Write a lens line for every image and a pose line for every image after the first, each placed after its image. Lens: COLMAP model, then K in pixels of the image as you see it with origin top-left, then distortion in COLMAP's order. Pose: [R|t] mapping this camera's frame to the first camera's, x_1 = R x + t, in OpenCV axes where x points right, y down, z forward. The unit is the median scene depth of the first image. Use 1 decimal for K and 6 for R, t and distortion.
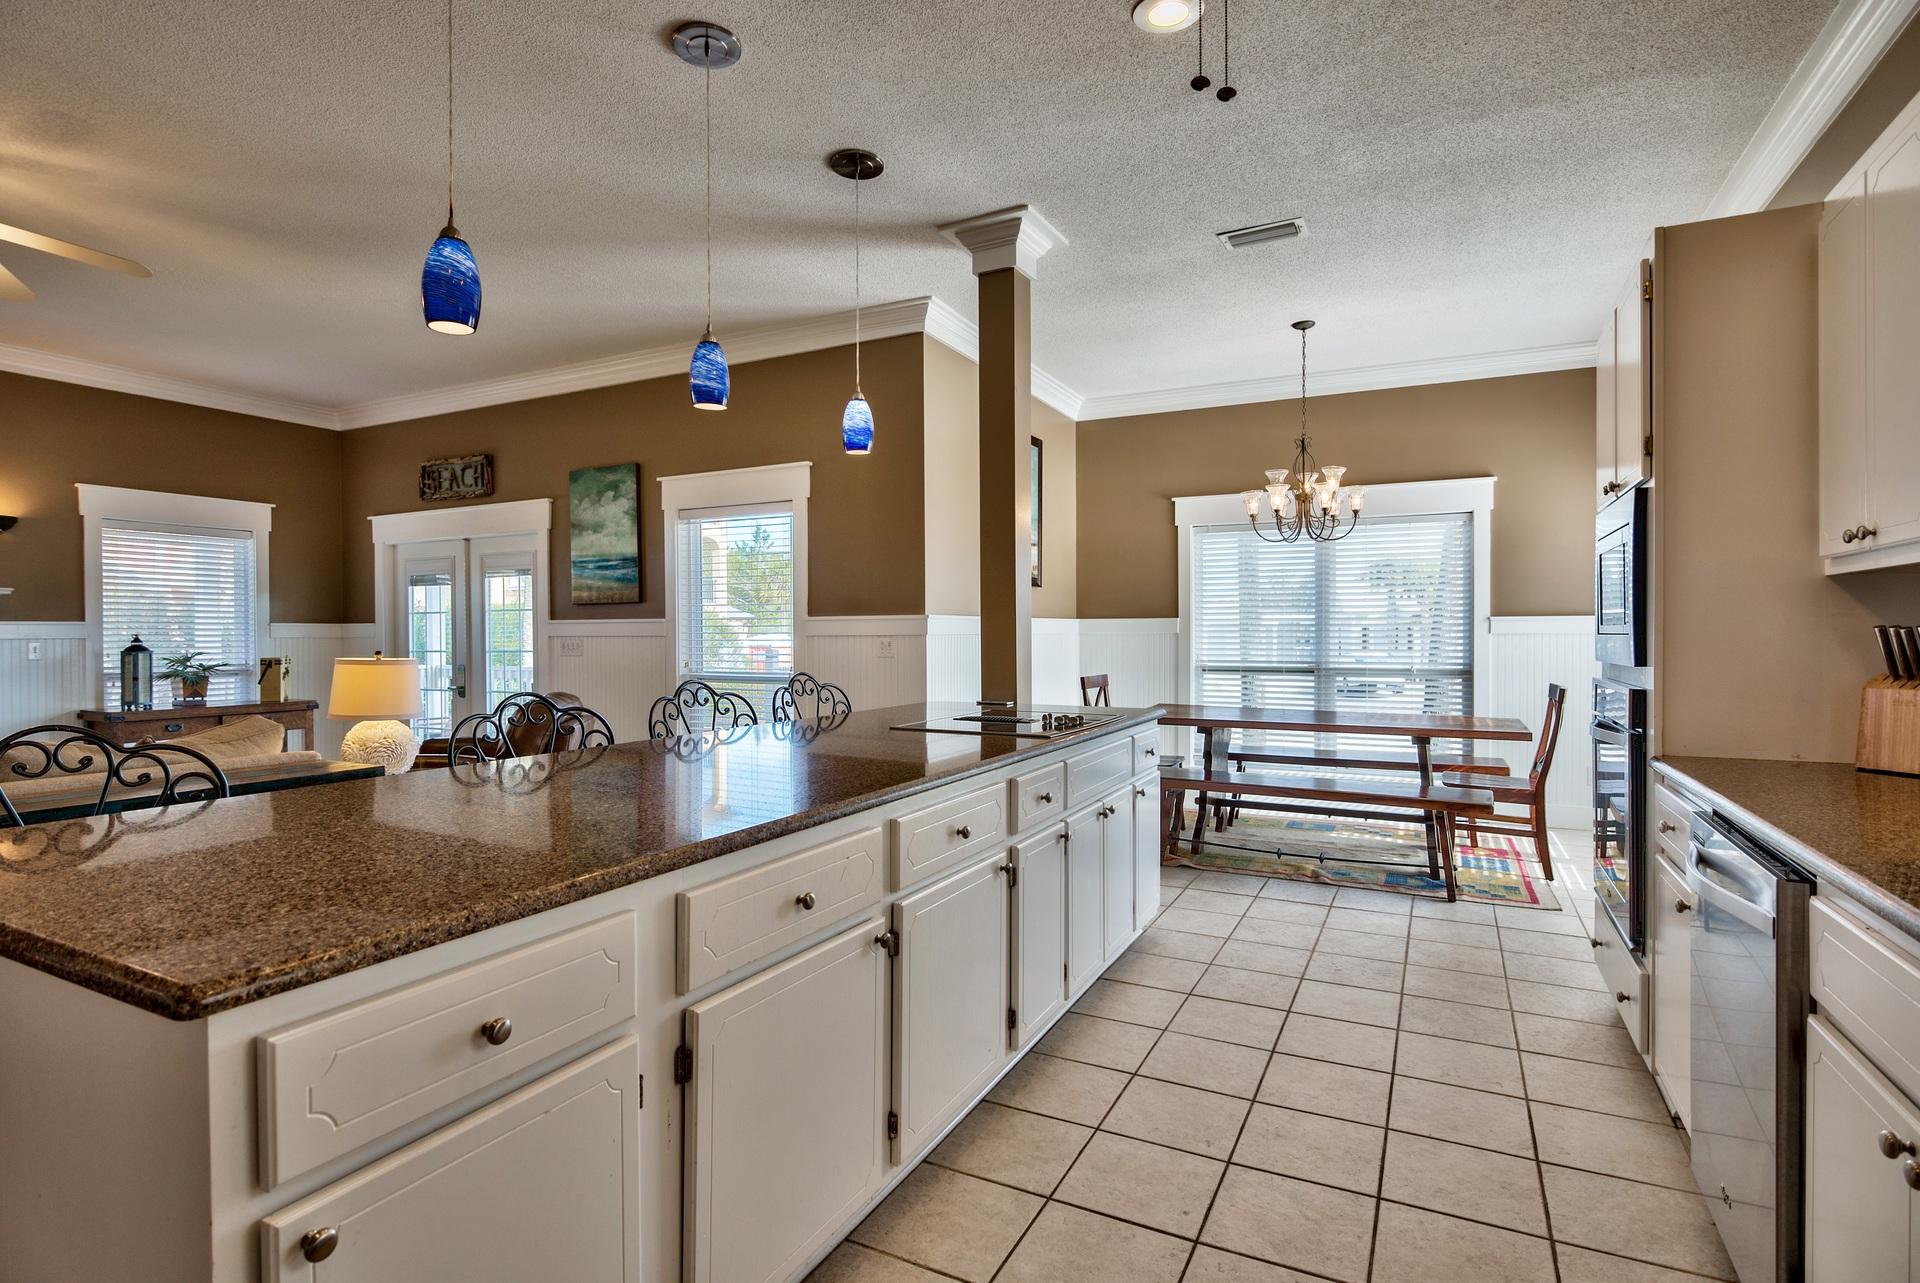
lens RADIAL K [[931.8, 0, 960.0], [0, 931.8, 641.5], [0, 0, 1]] dist [-0.000041, 0.000418]
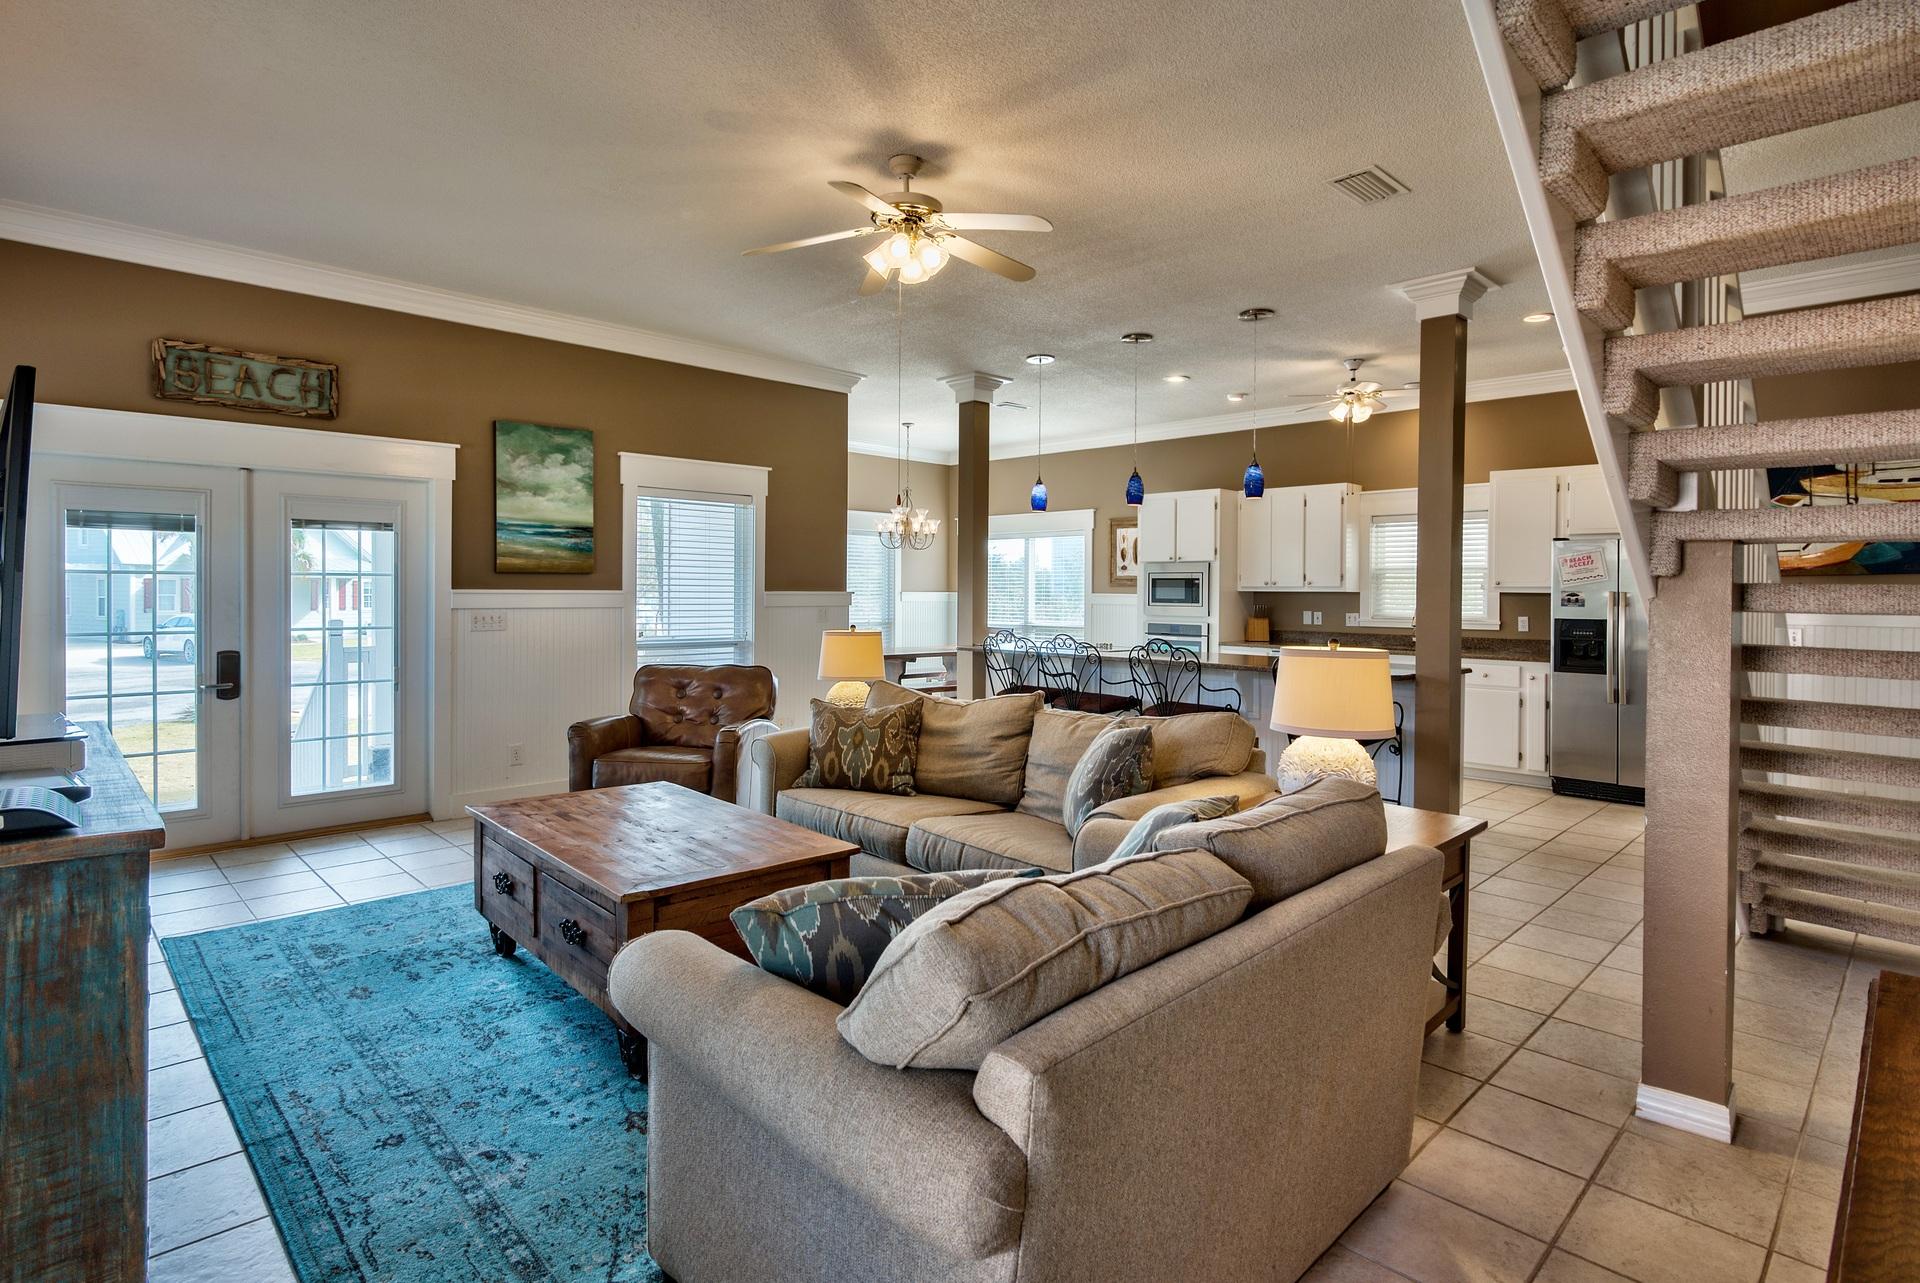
lens RADIAL K [[963.4, 0, 960.0], [0, 963.4, 641.5], [0, 0, 1]] dist [-0.033811, 0.026924]
pose [[0.309050, -0.044085, 0.950024, -1.162859], [-0.001519, 0.998901, 0.046847, -0.017436], [-0.951045, -0.015921, 0.308643, 0.307457]]
